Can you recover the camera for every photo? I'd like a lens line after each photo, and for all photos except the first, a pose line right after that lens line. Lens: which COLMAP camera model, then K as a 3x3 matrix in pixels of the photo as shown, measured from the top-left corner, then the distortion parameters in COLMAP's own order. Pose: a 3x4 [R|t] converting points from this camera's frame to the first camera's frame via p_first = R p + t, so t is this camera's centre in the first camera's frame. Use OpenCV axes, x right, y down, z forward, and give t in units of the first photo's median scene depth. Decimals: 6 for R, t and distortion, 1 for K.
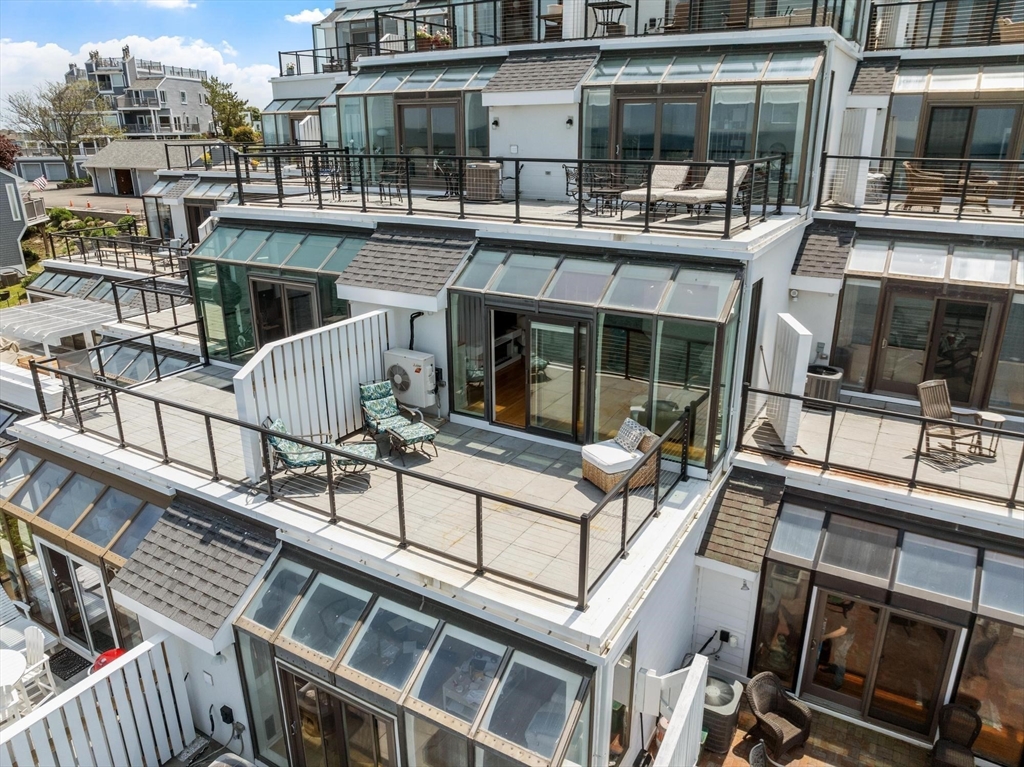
lens RADIAL K [[721.7, 0, 516.5], [0, 721.7, 383.3], [0, 0, 1]] dist [-0.036321, -0.009099]
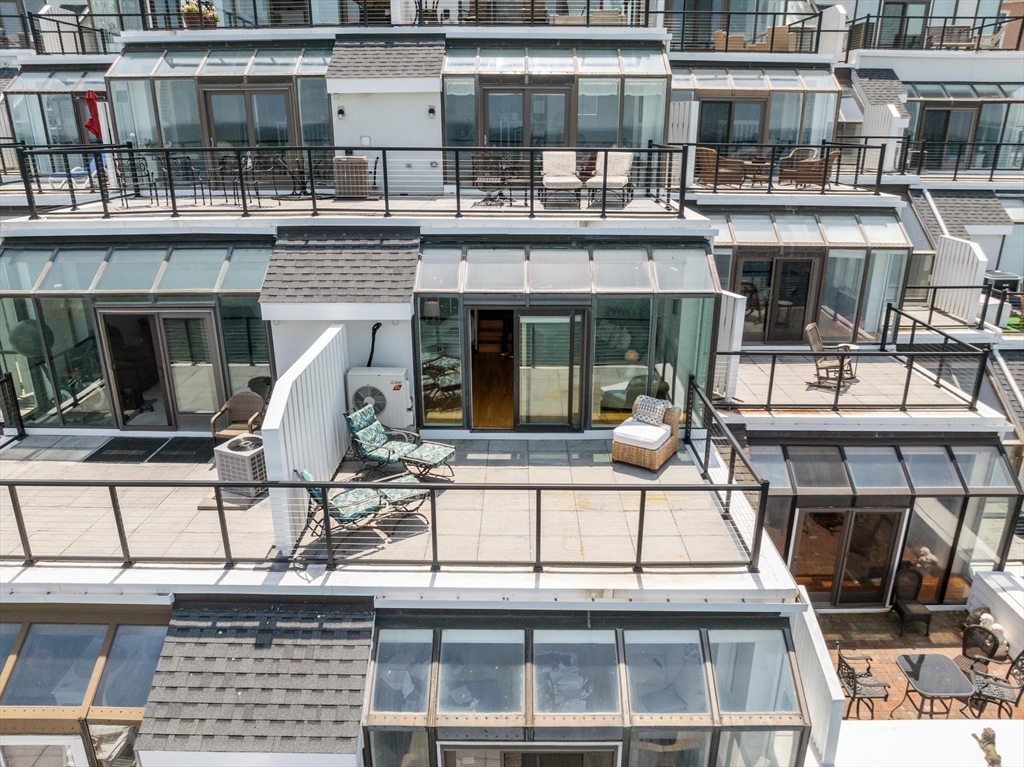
lens RADIAL K [[721.7, 0, 516.5], [0, 721.7, 383.3], [0, 0, 1]] dist [-0.036321, -0.009099]
pose [[0.865672, -0.163887, 0.473025, -0.430543], [0.161957, 0.985765, 0.045140, -0.039617], [-0.473689, 0.037533, 0.879892, 0.148586]]
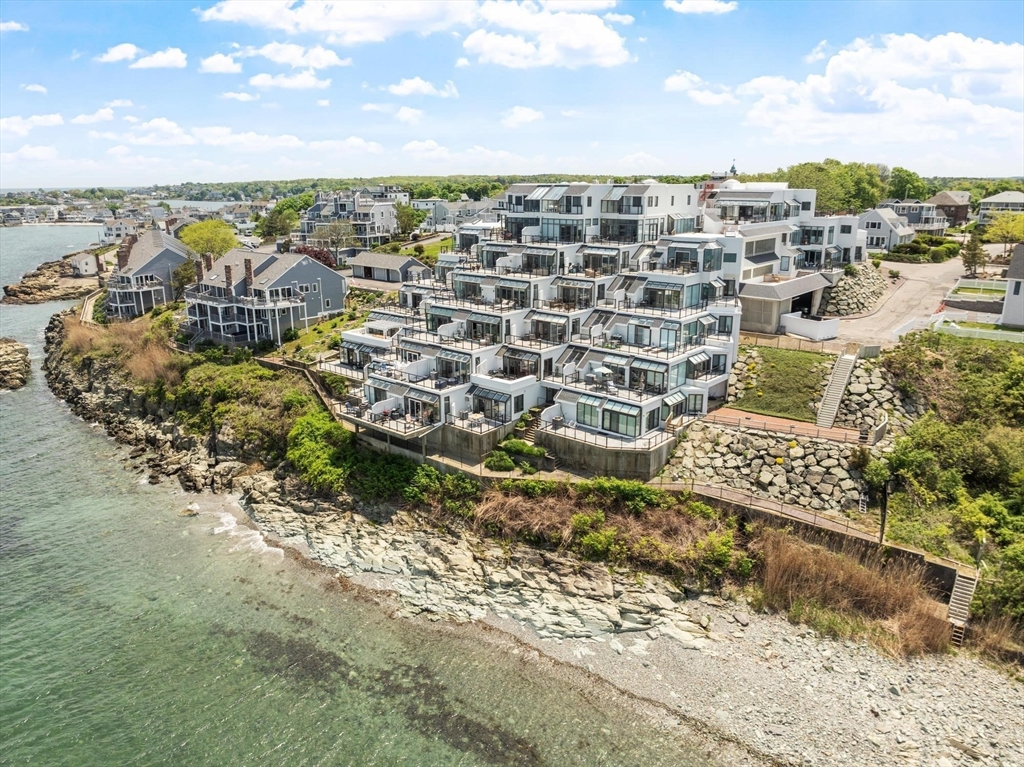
lens RADIAL K [[721.7, 0, 516.5], [0, 721.7, 383.3], [0, 0, 1]] dist [-0.036321, -0.009099]
pose [[0.984010, 0.047758, -0.171589, 1.587539], [-0.058202, 0.996713, -0.056353, 0.841670], [0.168334, 0.065439, 0.983556, -5.668866]]
